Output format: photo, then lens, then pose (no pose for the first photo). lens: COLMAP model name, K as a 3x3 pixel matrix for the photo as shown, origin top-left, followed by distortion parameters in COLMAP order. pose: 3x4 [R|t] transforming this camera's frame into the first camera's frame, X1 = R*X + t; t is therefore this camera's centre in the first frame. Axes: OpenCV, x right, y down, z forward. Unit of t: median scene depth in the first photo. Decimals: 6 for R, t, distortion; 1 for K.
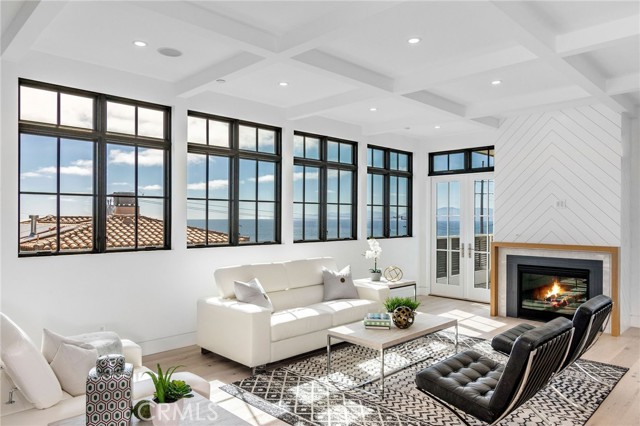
lens RADIAL K [[450.9, 0, 322.3], [0, 450.9, 213.5], [0, 0, 1]] dist [0.008382, 0.003223]
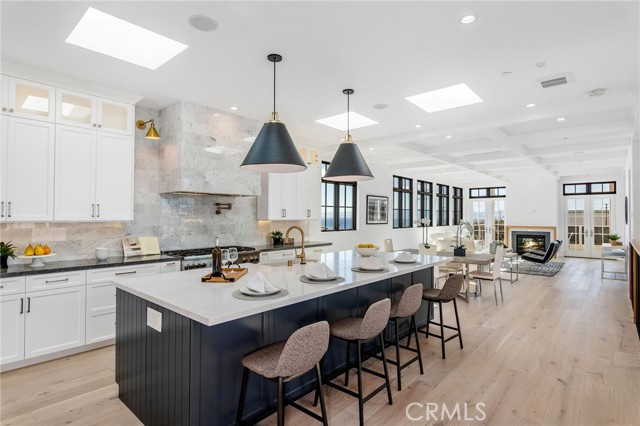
lens RADIAL K [[328.6, 0, 317.0], [0, 328.6, 212.1], [0, 0, 1]] dist [0.001740, -0.000235]
pose [[0.998243, -0.002088, 0.059218, -0.649334], [0.002183, 0.999996, -0.001536, -0.011573], [-0.059214, 0.001663, 0.998244, -0.649223]]
